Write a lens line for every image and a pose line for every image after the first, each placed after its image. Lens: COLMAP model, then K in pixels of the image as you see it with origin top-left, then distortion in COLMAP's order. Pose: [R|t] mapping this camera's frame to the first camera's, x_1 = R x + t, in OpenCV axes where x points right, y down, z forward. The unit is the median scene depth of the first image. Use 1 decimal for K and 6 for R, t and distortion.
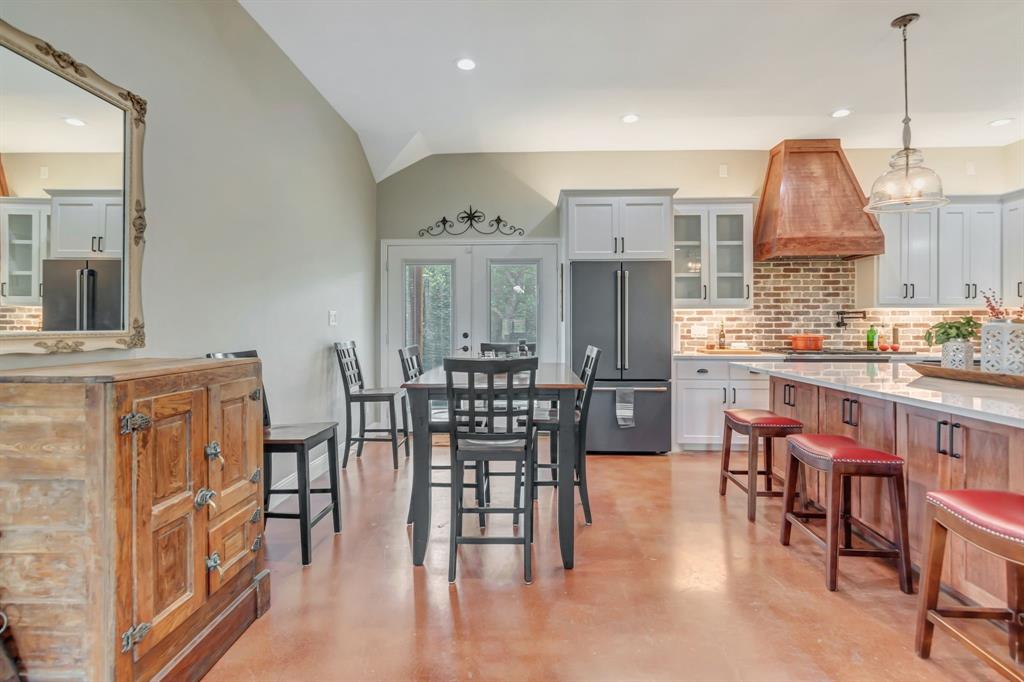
lens RADIAL K [[518.7, 0, 517.7], [0, 518.7, 320.9], [0, 0, 1]] dist [0.002232, 0.000110]
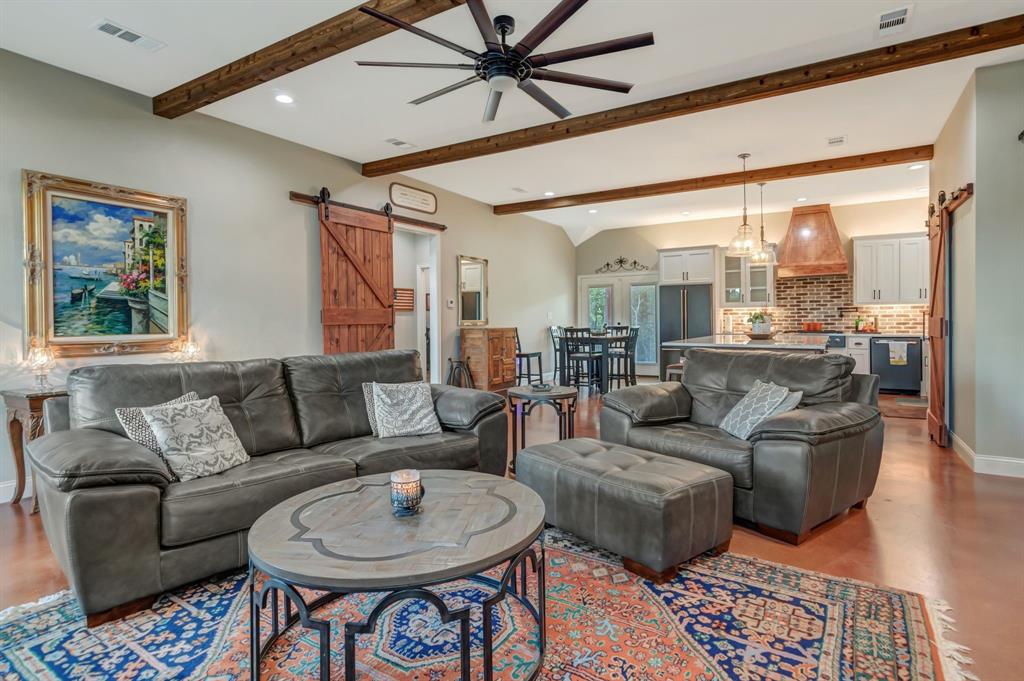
lens RADIAL K [[518.7, 0, 519.7], [0, 518.7, 322.0], [0, 0, 1]] dist [0.002232, 0.000110]
pose [[0.871709, -0.005198, -0.489996, 1.166085], [0.011925, 0.999873, 0.010607, -0.004769], [0.489879, -0.015090, 0.871660, -1.913516]]
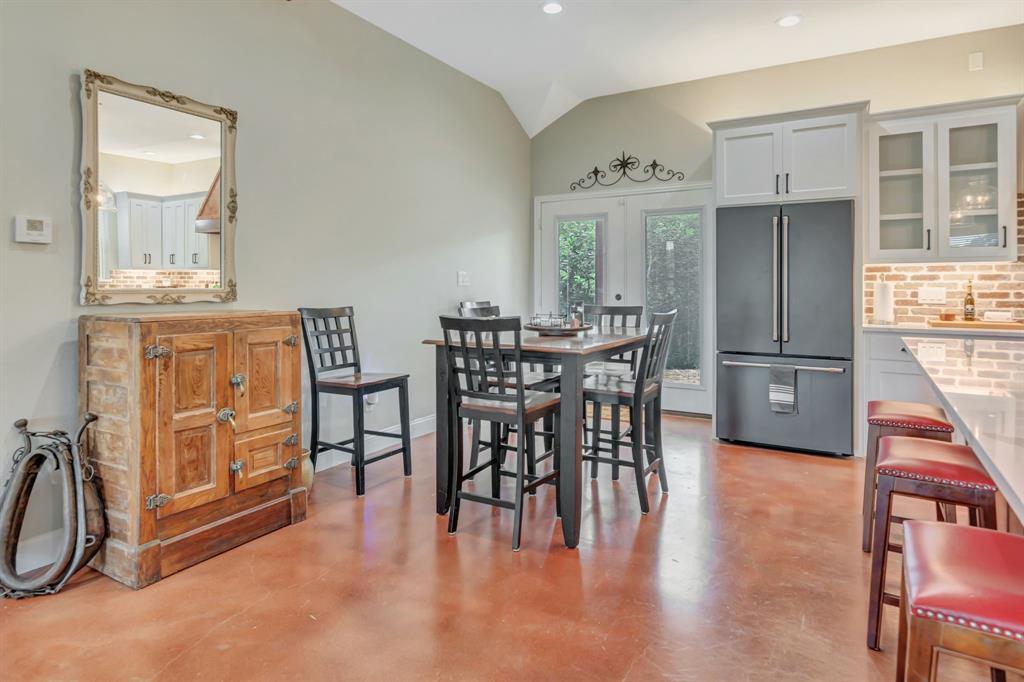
lens RADIAL K [[593.8, 0, 511.6], [0, 593.8, 284.8], [0, 0, 1]] dist [-0.001024, 0.000780]
pose [[0.875238, 0.000817, -0.483693, 0.524966], [0.001850, 0.999986, 0.005035, 0.003206], [0.483690, -0.005301, 0.875223, 0.027054]]
